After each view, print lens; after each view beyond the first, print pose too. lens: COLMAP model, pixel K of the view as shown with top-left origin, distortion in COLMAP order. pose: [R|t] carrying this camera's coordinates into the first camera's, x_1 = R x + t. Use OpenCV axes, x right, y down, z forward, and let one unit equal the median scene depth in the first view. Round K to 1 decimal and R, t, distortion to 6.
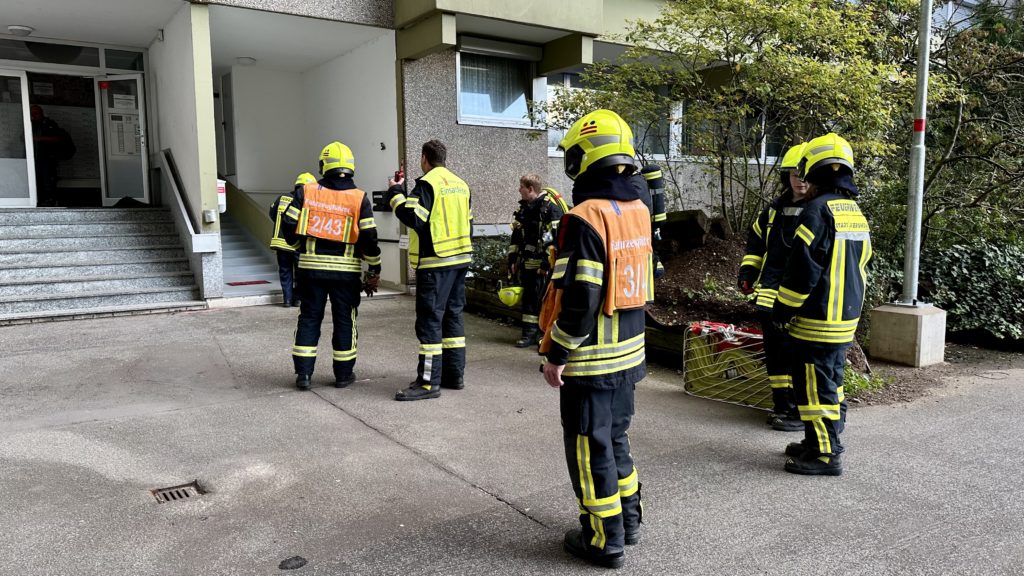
lens RADIAL K [[713.2, 0, 513.3], [0, 713.2, 282.6], [0, 0, 1]] dist [-0.000388, -0.000294]
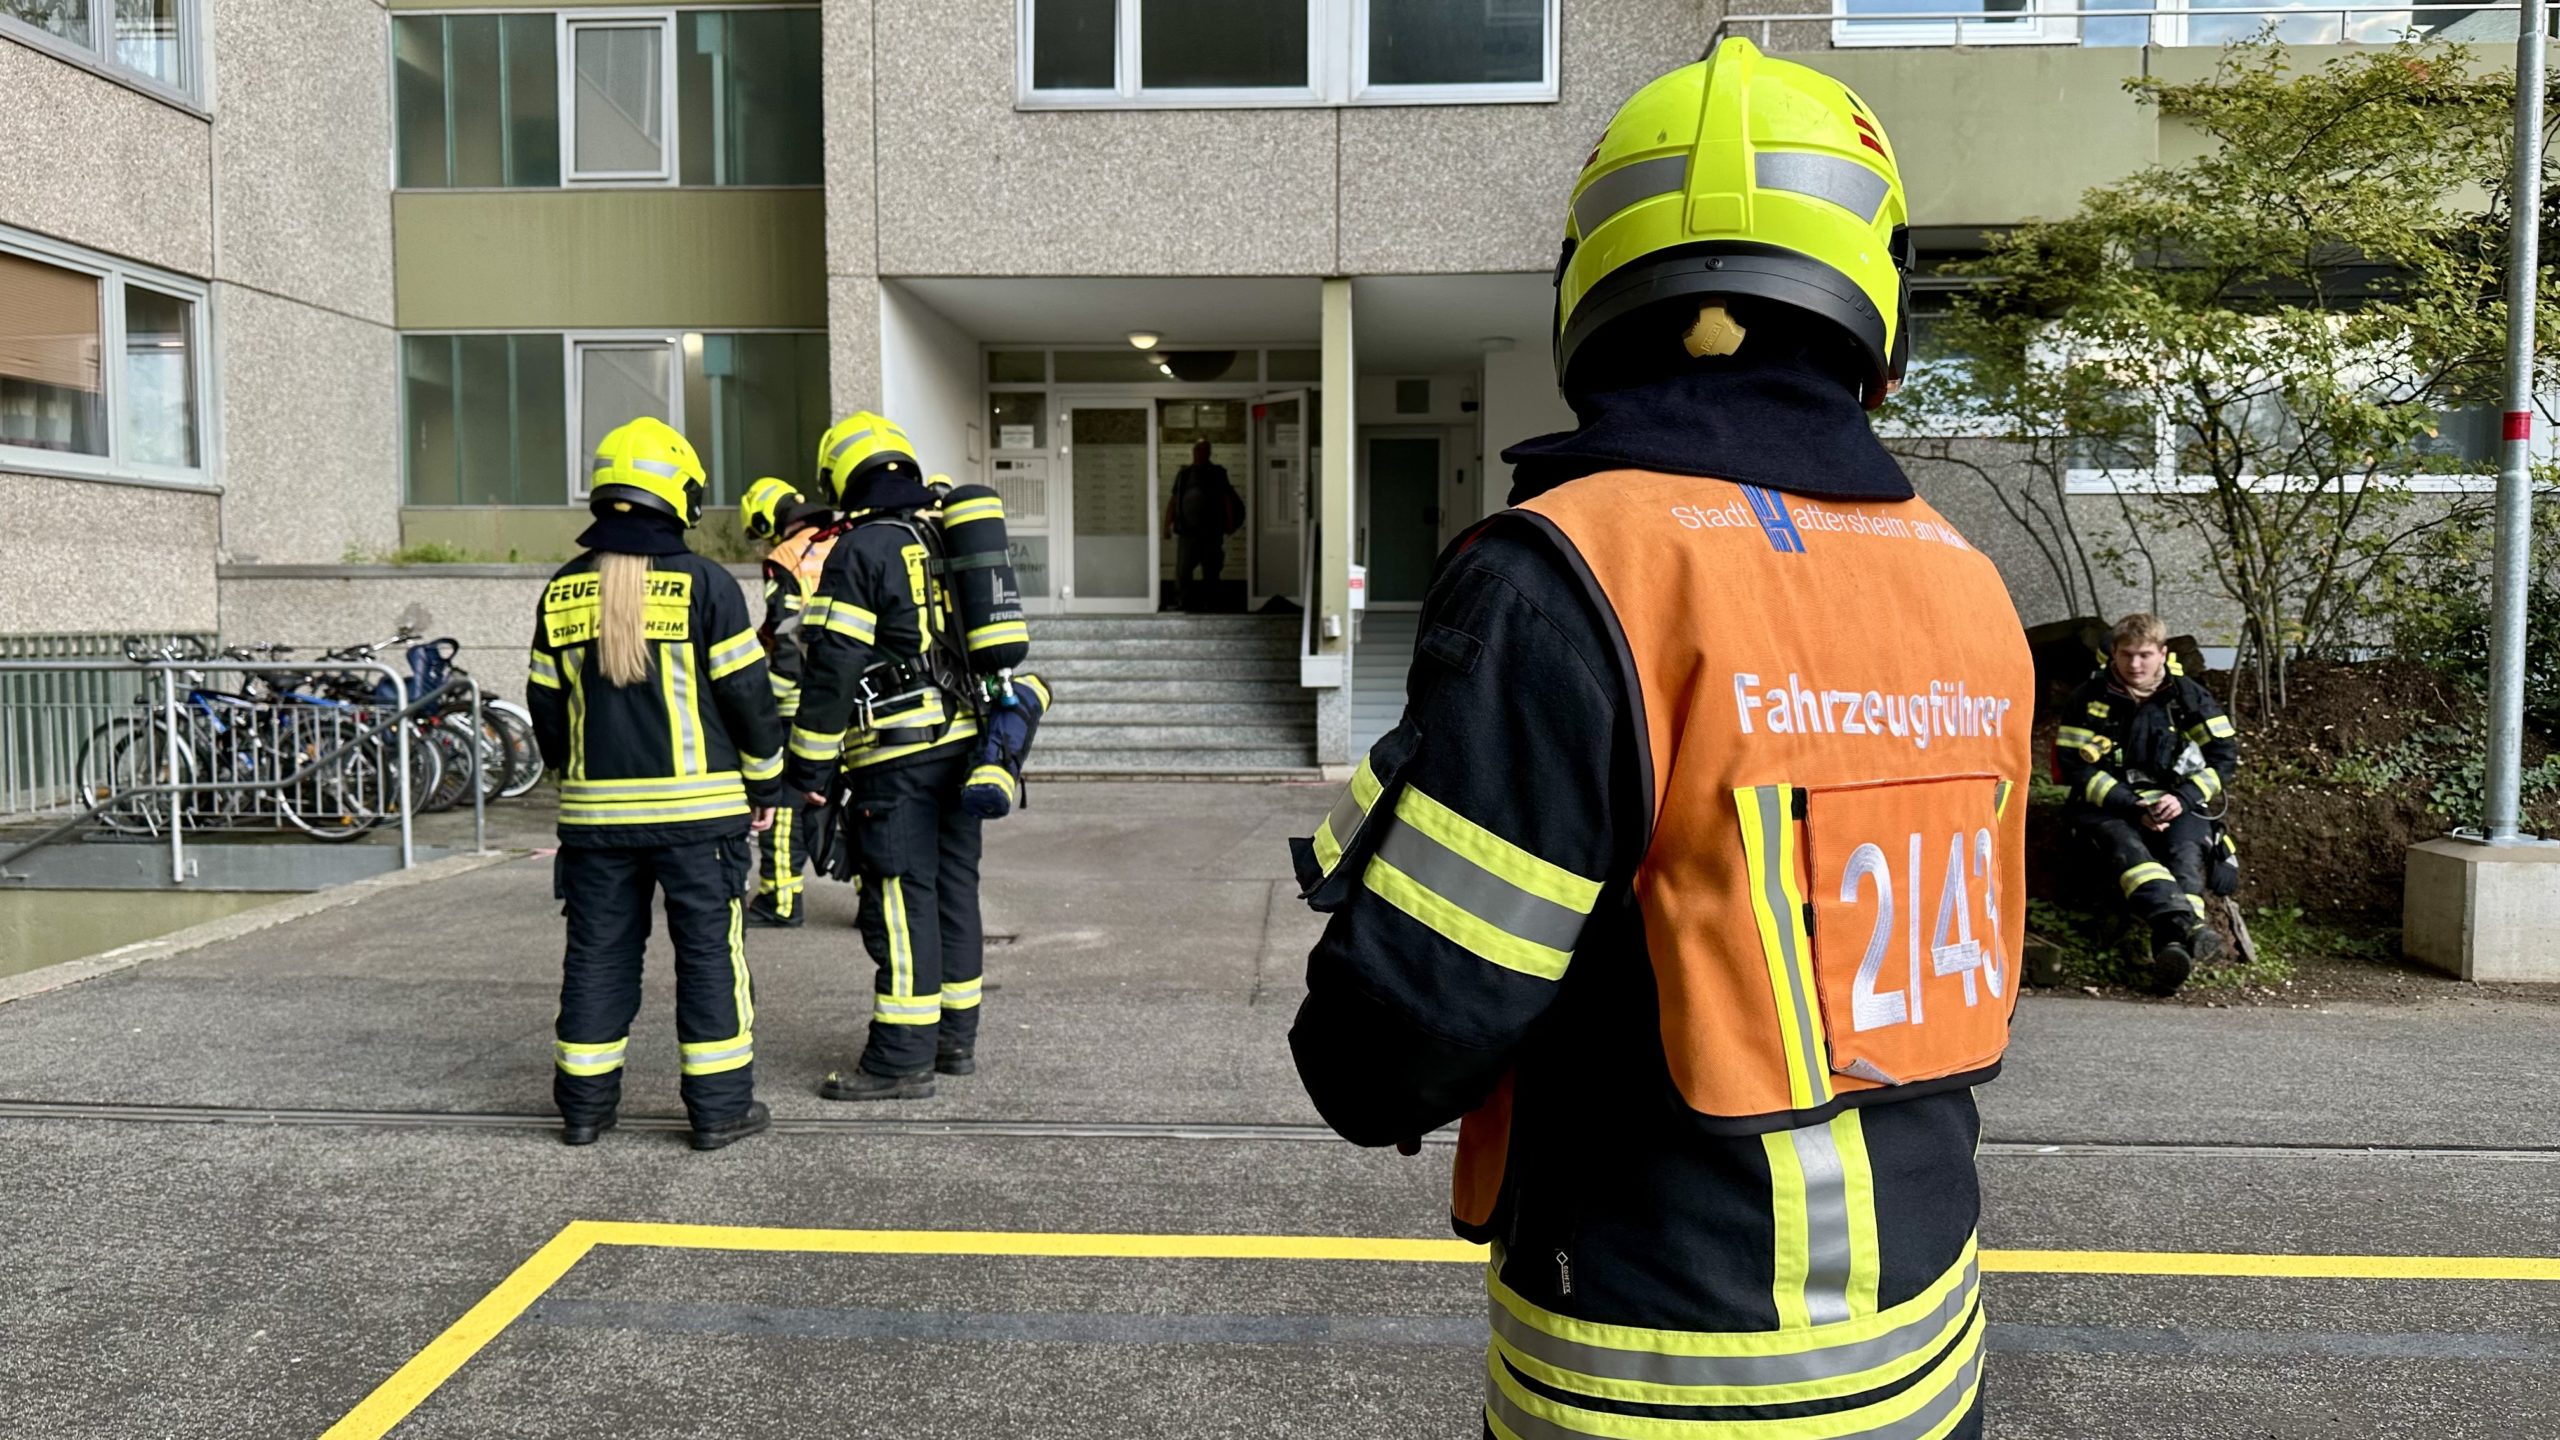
lens RADIAL K [[1782.9, 0, 1275.5], [0, 1782.9, 723.6], [0, 0, 1]] dist [-0.000388, -0.000294]
pose [[0.789996, 0.039990, -0.611807, 0.451027], [-0.069780, 0.997251, -0.024918, 0.028769], [0.609128, 0.062377, 0.790615, -0.205423]]
